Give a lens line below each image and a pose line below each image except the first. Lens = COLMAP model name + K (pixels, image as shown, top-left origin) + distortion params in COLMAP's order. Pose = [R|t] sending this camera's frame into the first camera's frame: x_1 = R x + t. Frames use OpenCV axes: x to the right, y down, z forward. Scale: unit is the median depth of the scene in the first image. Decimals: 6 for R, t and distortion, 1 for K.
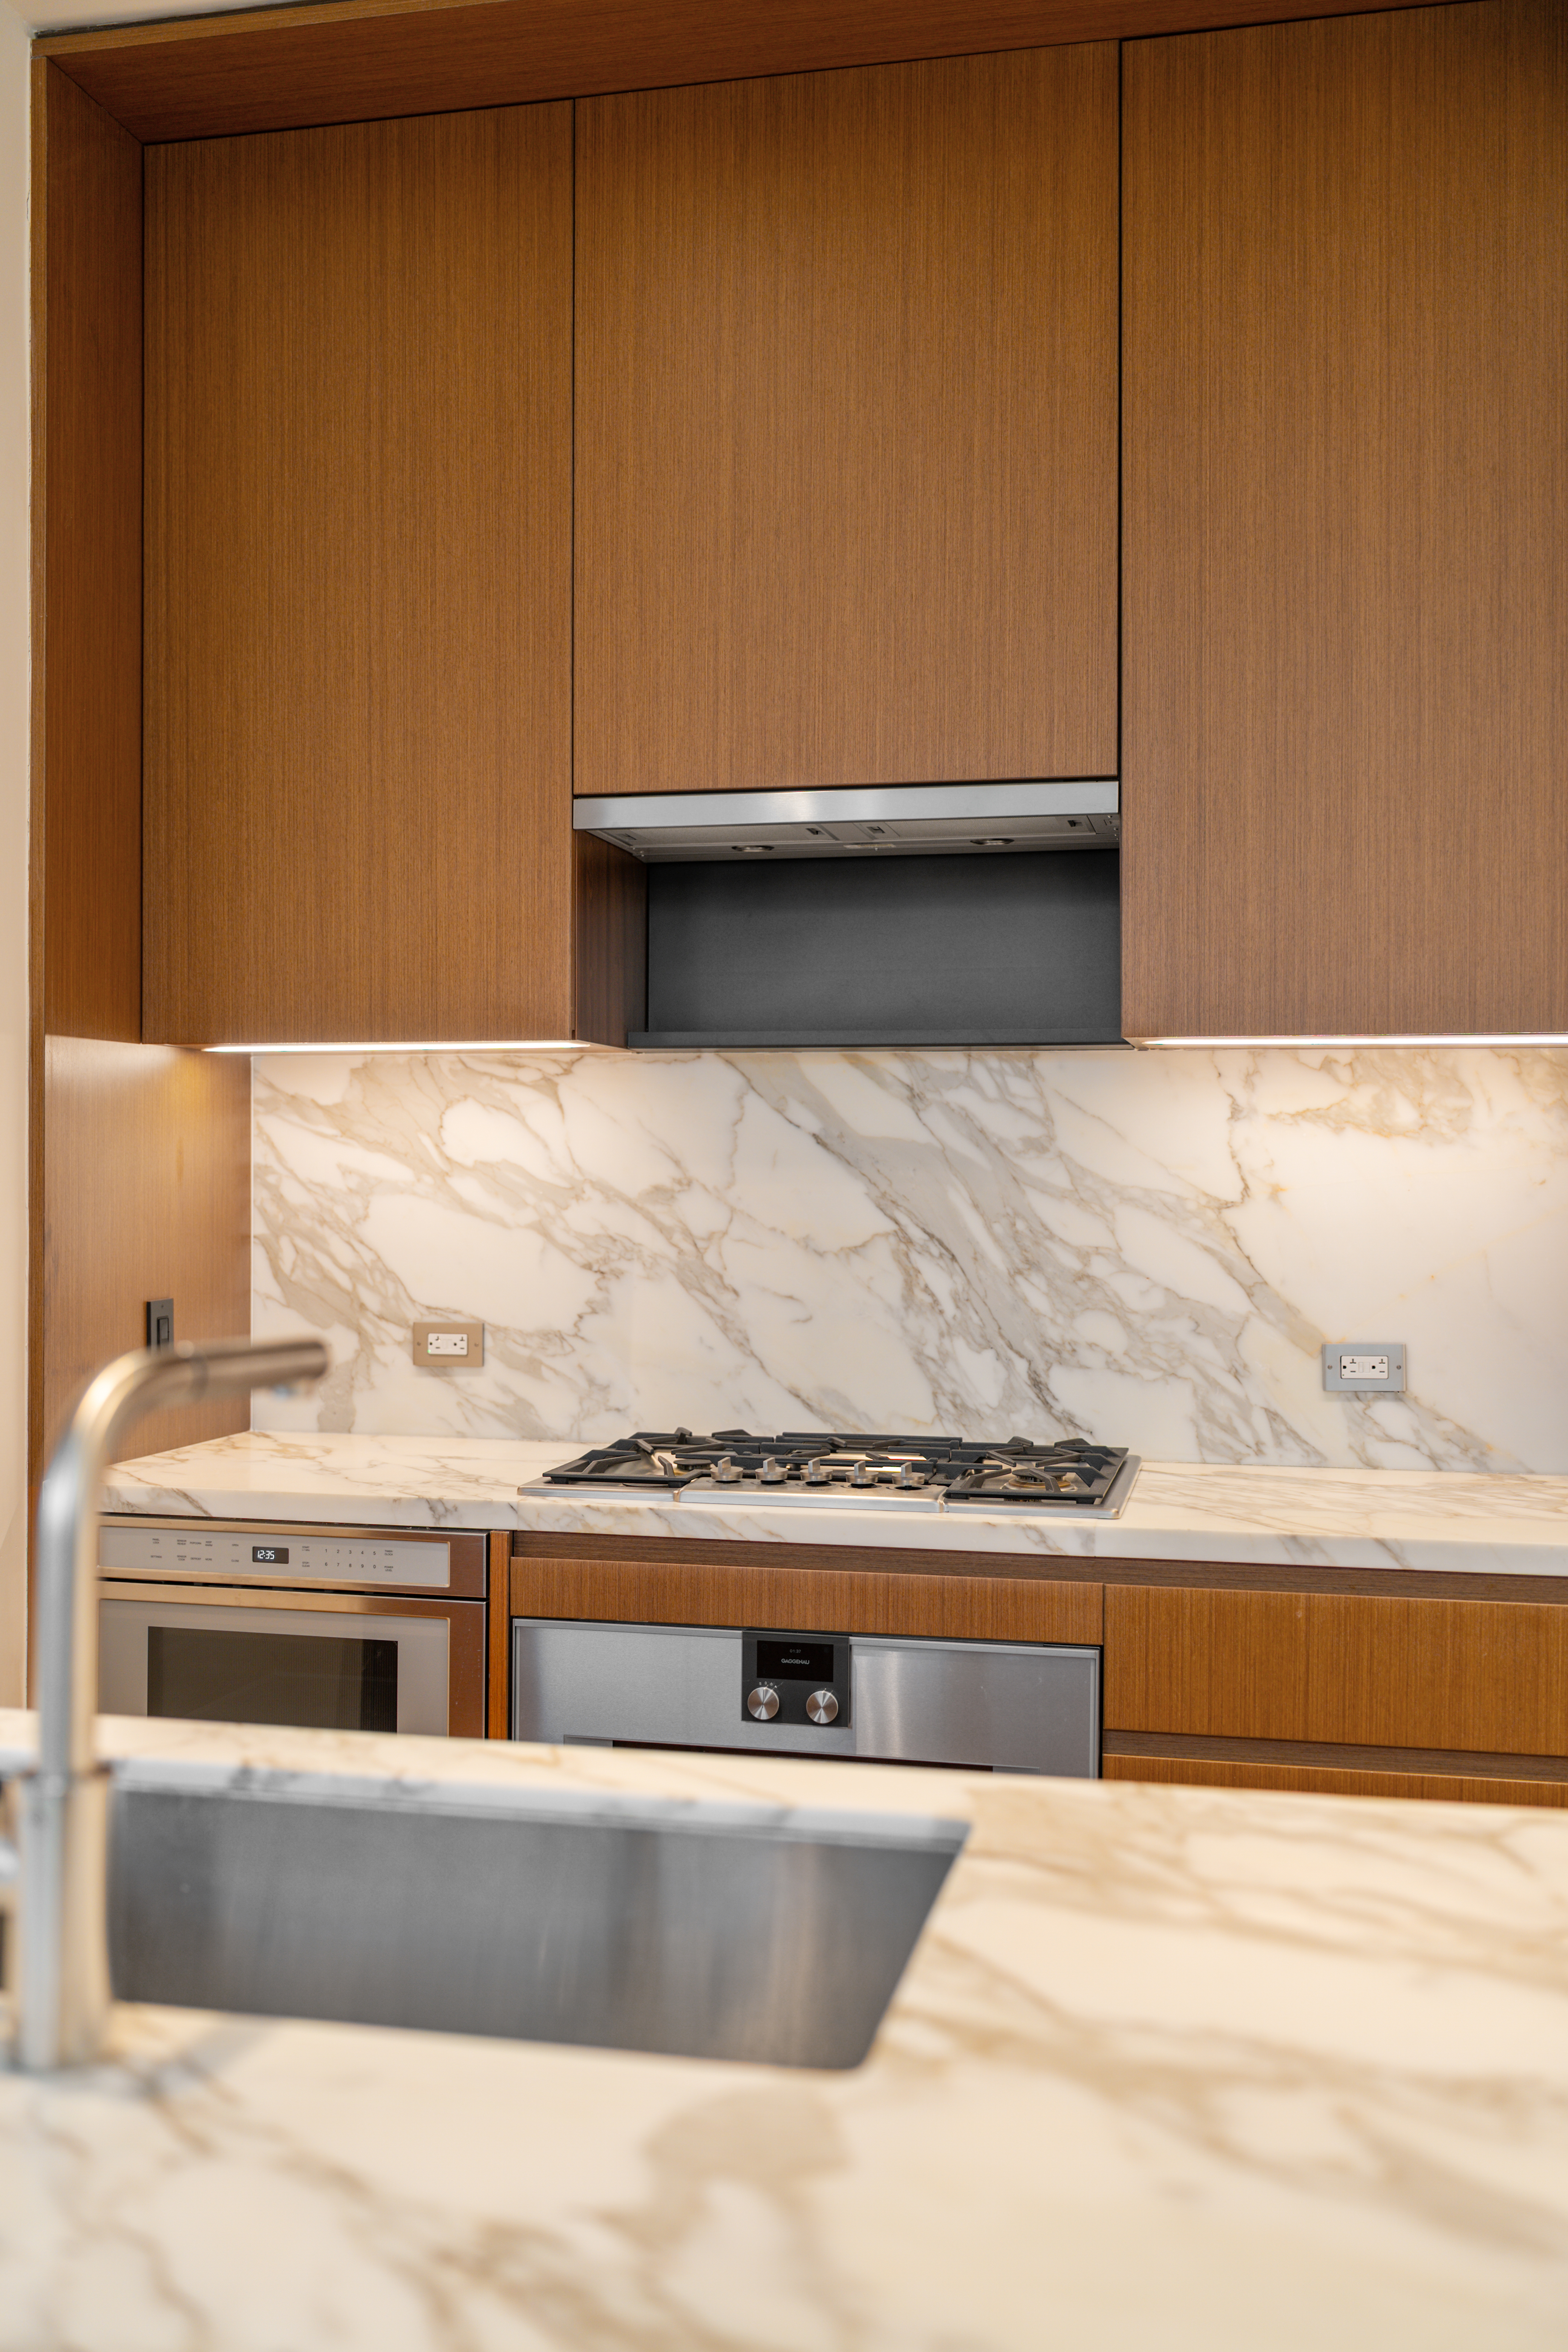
lens RADIAL K [[2203.9, 0, 733.0], [0, 2203.9, 1170.9], [0, 0, 1]] dist [-0.011602, -0.013538]
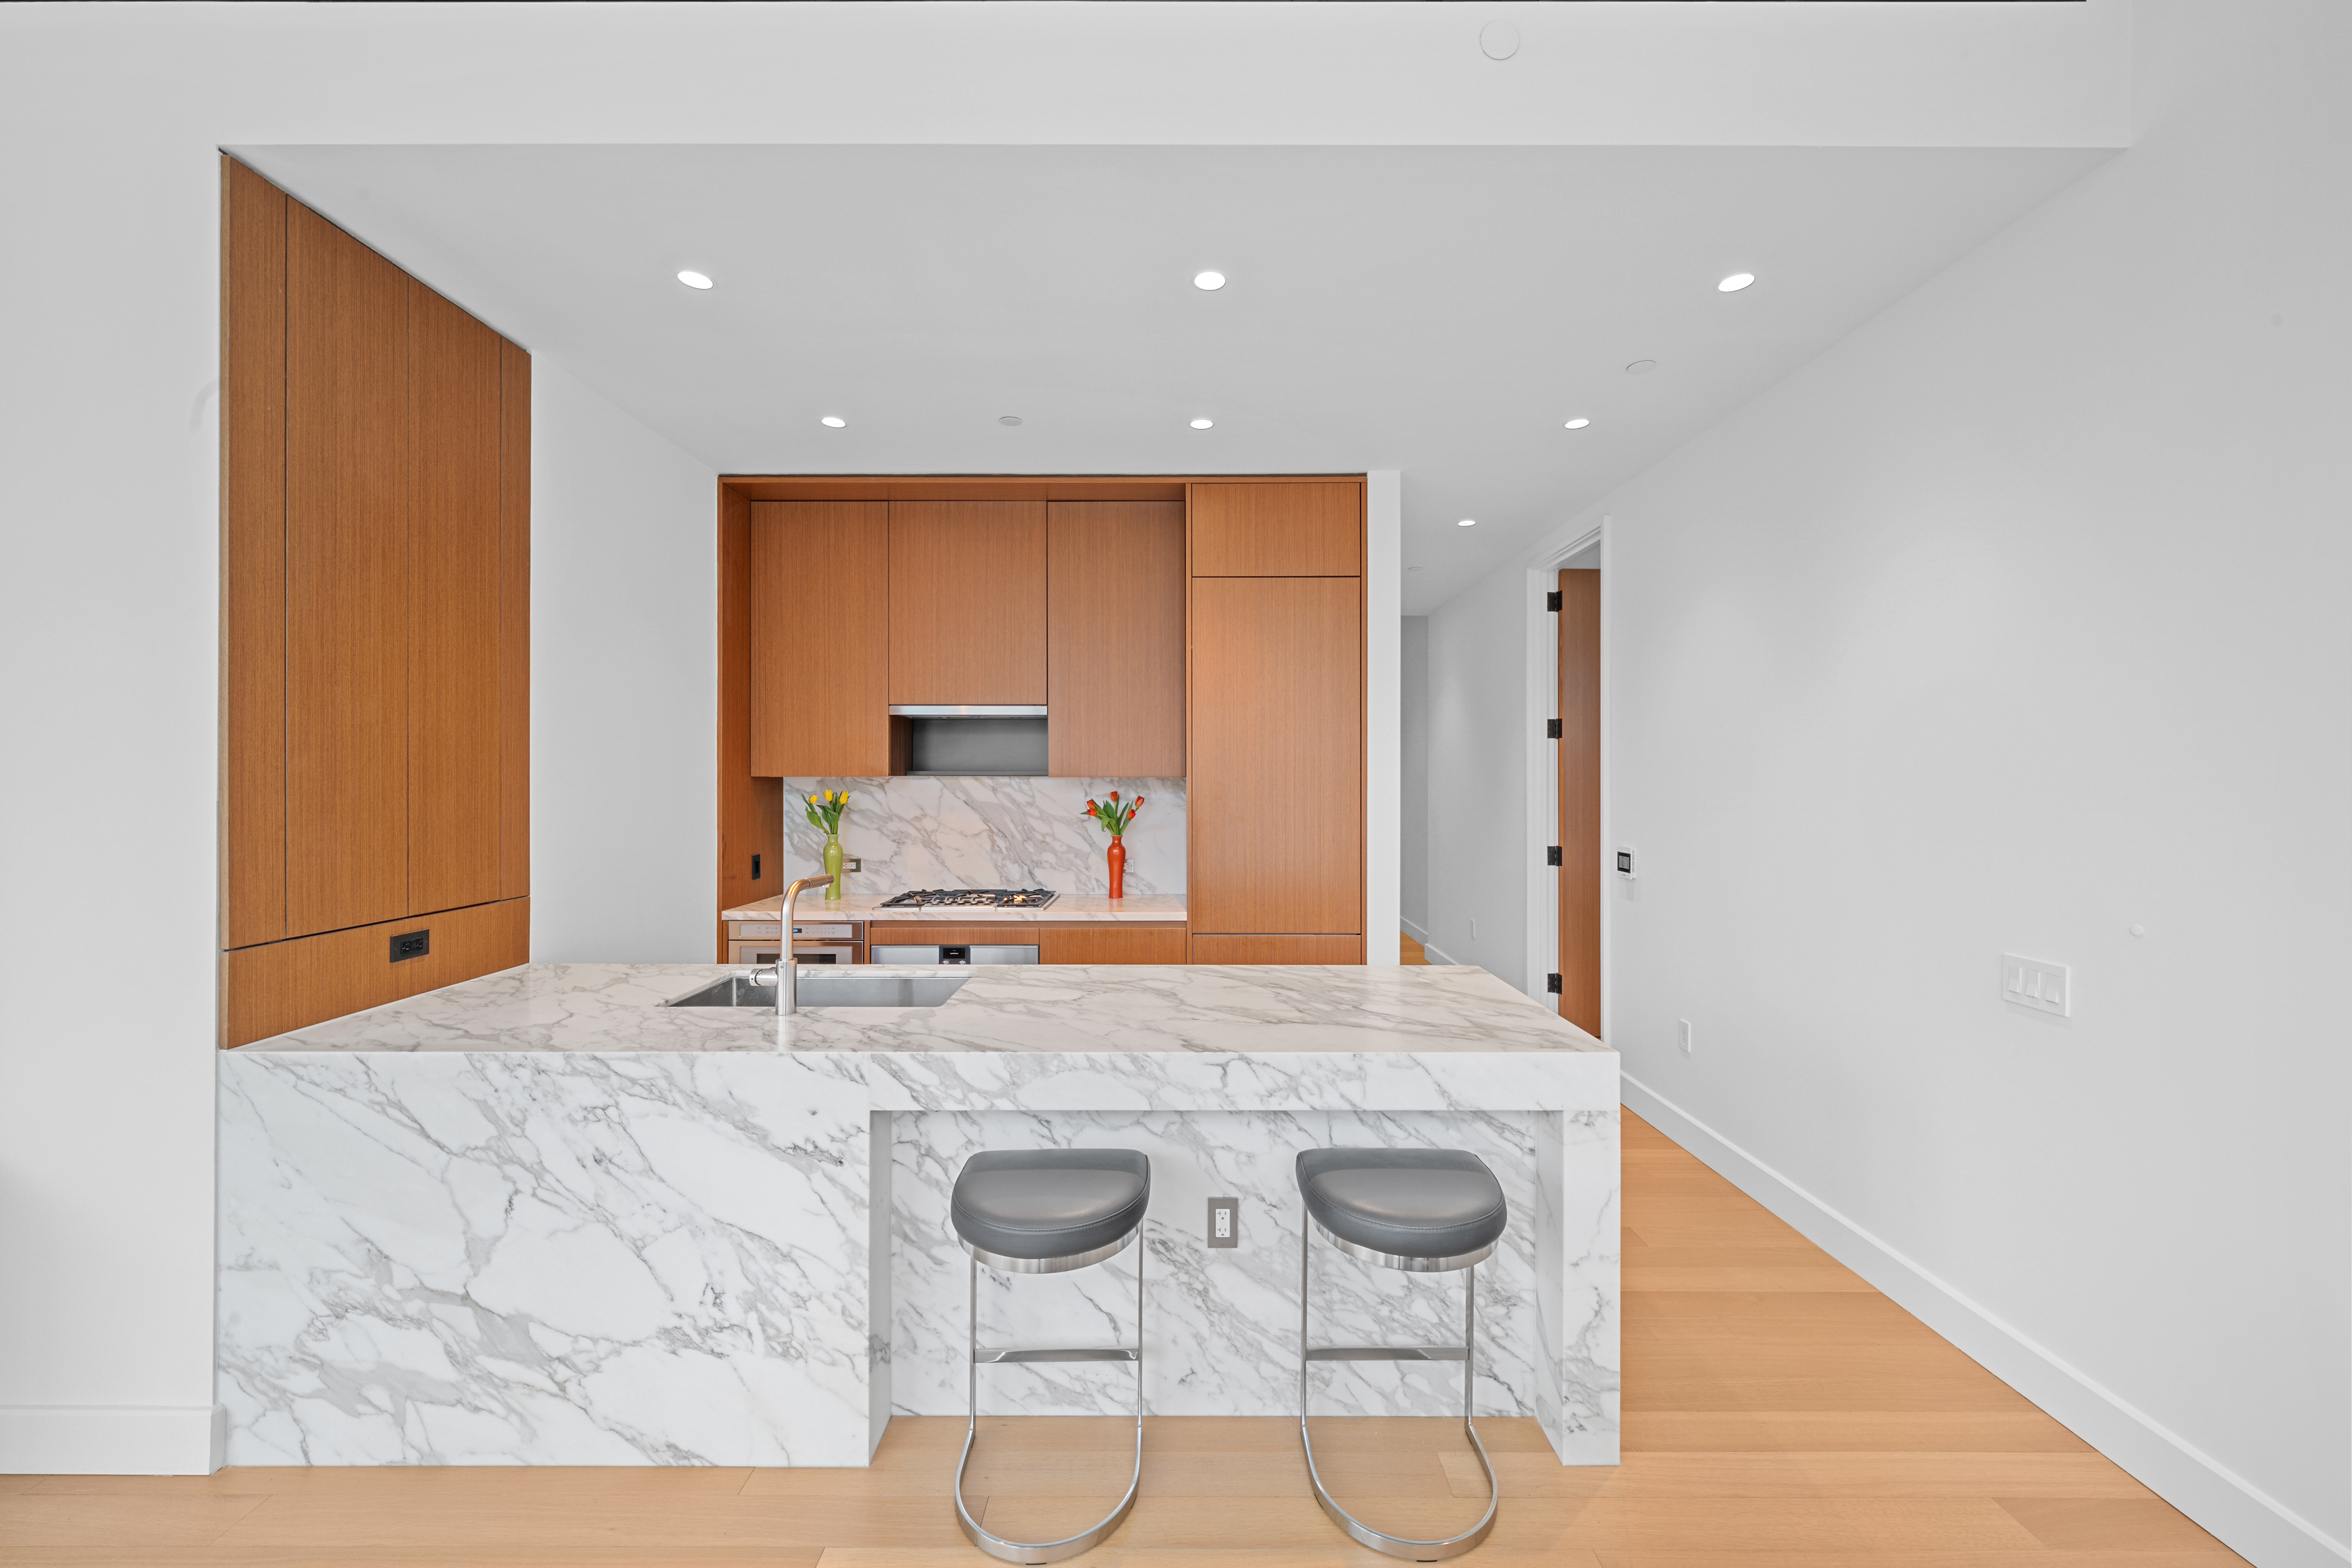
lens RADIAL K [[912.0, 0, 1177.3], [0, 912.0, 775.3], [0, 0, 1]] dist [-0.000081, 0.000045]
pose [[0.973715, -0.003011, 0.227748, 0.038202], [0.003548, 0.999992, -0.001950, -0.053621], [-0.227741, 0.002707, 0.973718, -0.449892]]
